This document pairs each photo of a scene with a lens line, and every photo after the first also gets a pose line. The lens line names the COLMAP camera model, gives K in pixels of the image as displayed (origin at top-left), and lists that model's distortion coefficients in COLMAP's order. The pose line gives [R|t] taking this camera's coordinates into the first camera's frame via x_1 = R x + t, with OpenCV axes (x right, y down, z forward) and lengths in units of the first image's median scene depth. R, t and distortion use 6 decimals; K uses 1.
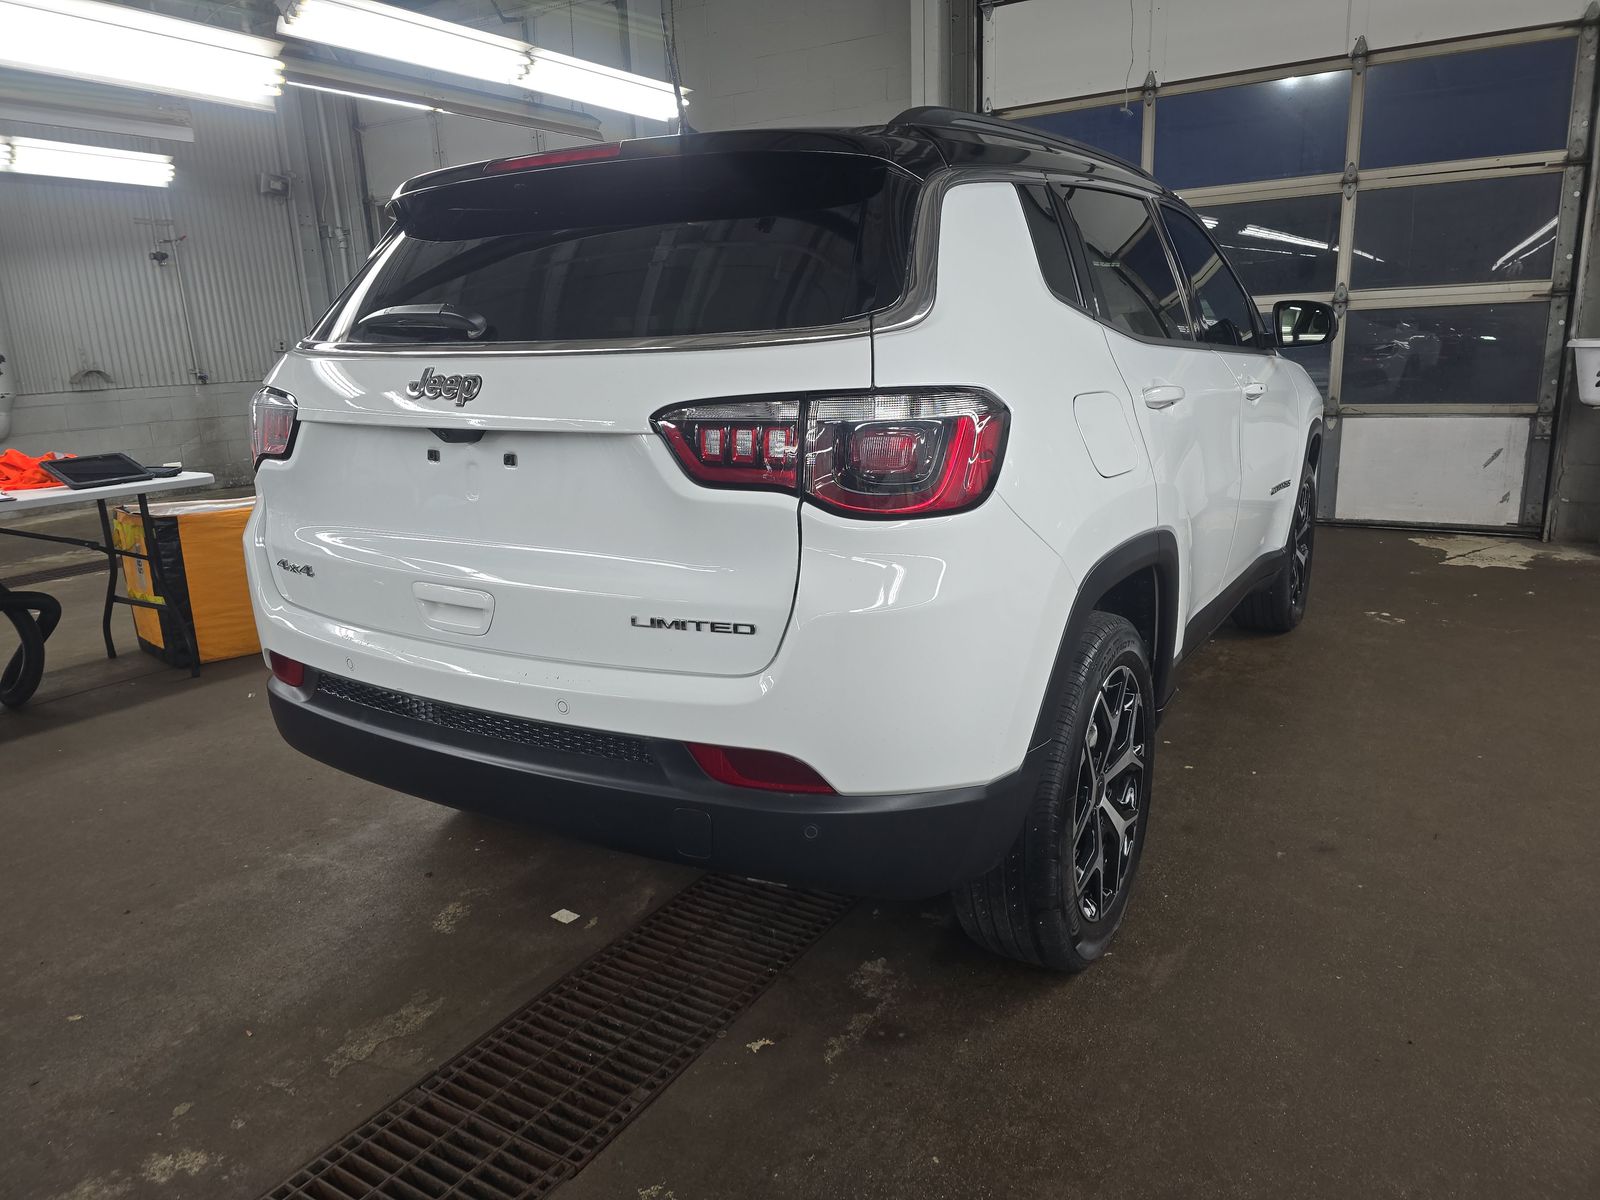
lens RADIAL K [[1069.5, 0, 804.0], [0, 1069.5, 594.9], [0, 0, 1]] dist [0.063310, -0.058794]
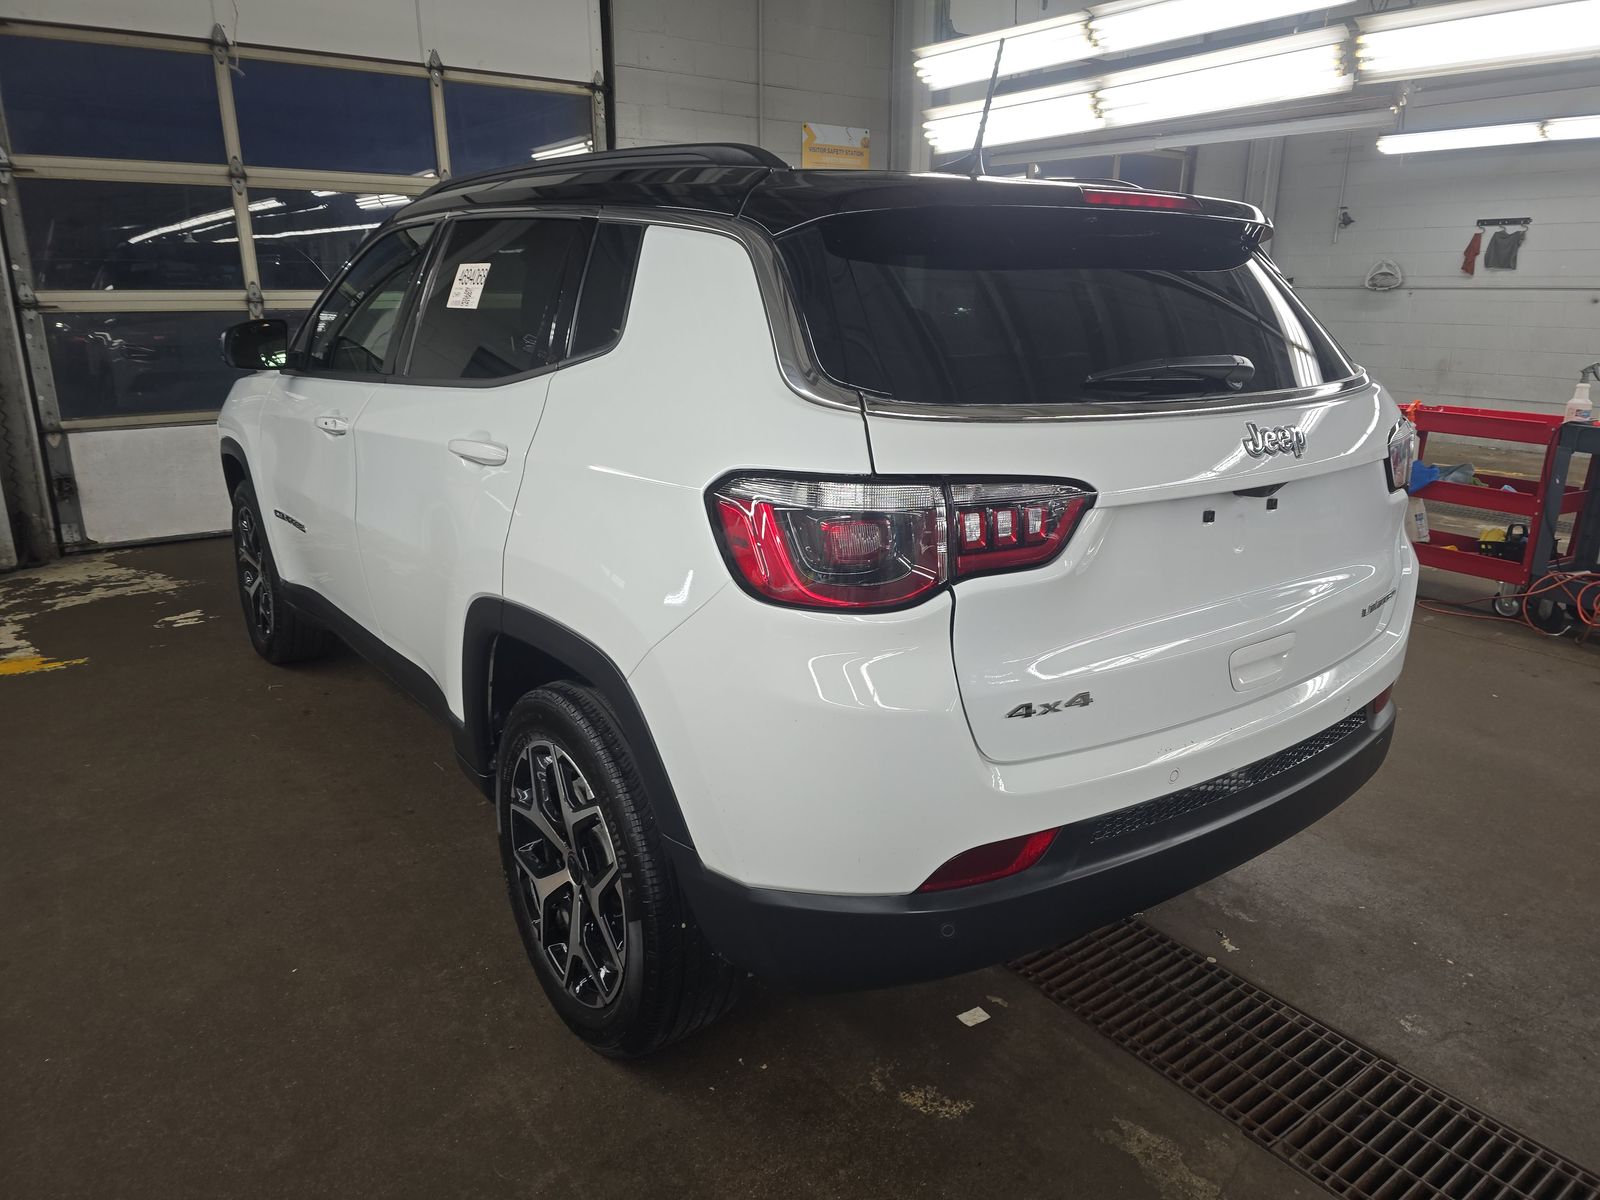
lens RADIAL K [[1069.5, 0, 804.0], [0, 1069.5, 594.9], [0, 0, 1]] dist [0.063310, -0.058794]
pose [[0.371471, -0.224438, 0.900909, -1.331024], [0.202530, 0.966562, 0.157285, -0.282058], [-0.906086, 0.124035, 0.404505, 0.949799]]
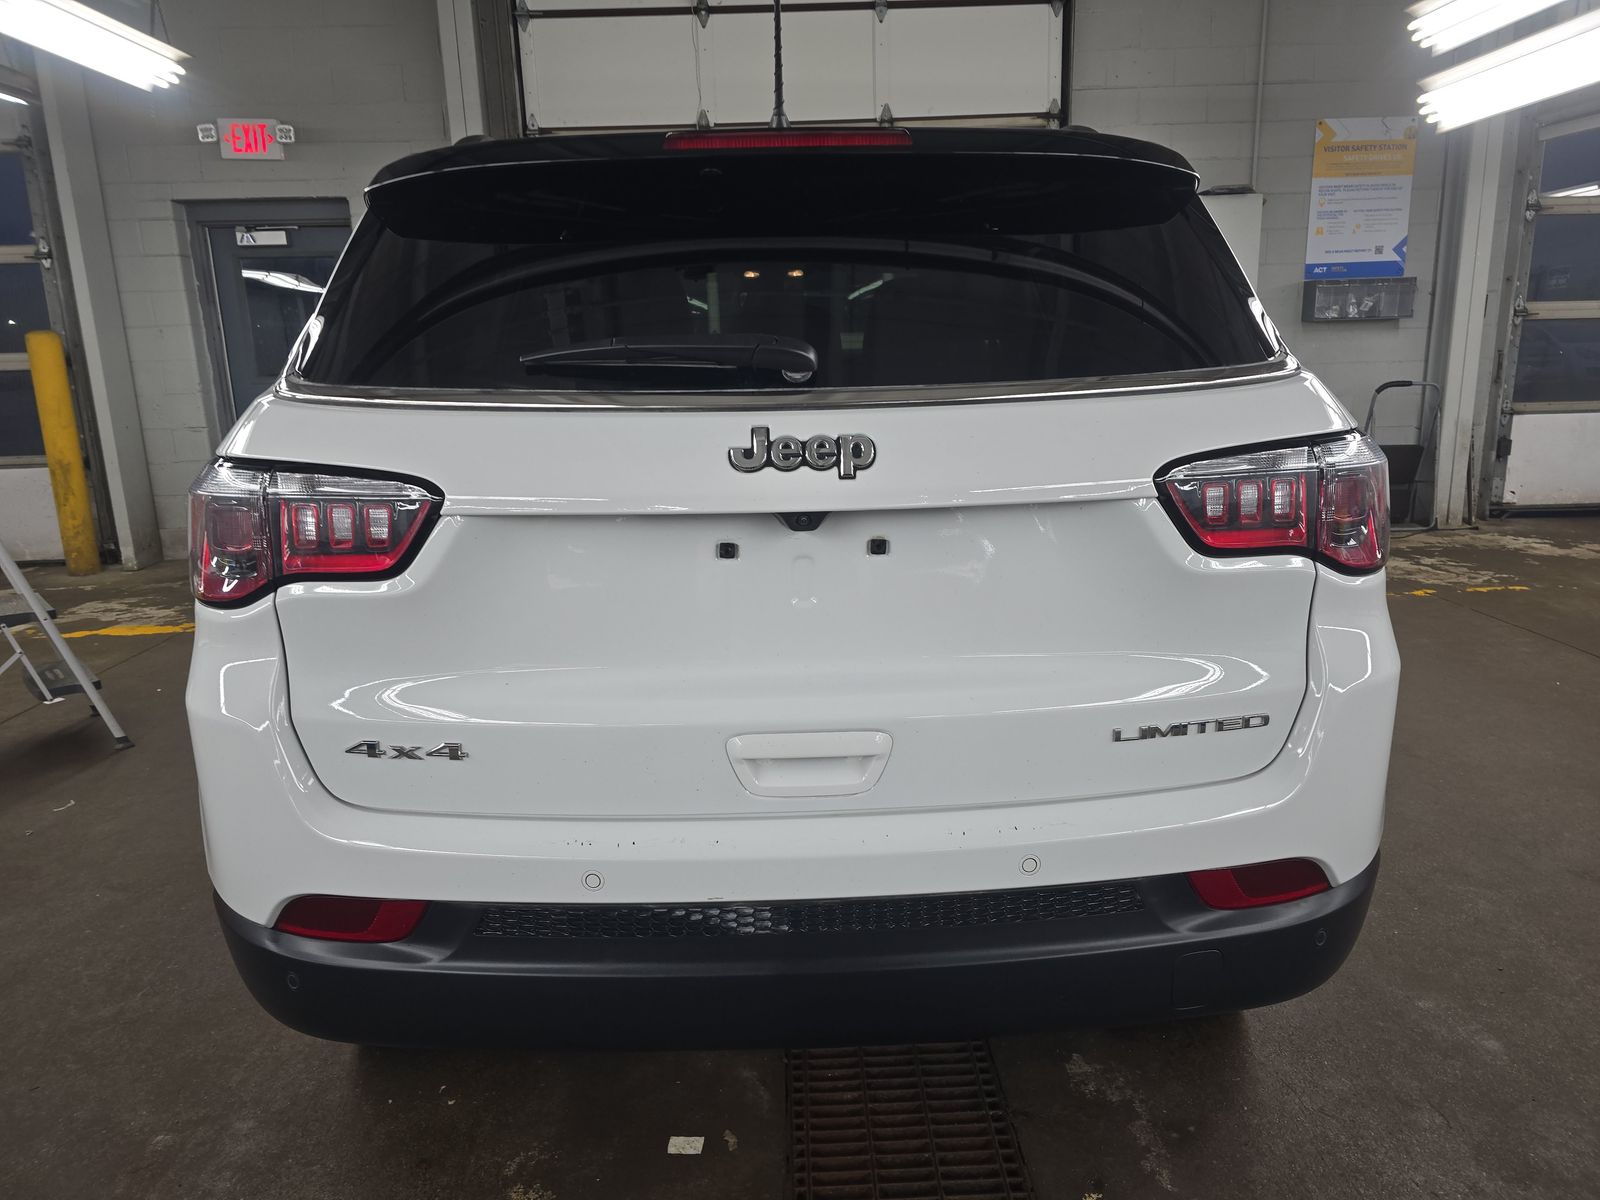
lens RADIAL K [[1069.5, 0, 804.0], [0, 1069.5, 594.9], [0, 0, 1]] dist [0.063310, -0.058794]
pose [[0.836292, -0.115043, 0.536079, -0.675014], [0.128368, 0.991647, 0.012552, -0.103974], [-0.533045, 0.058319, 0.844074, 0.396813]]
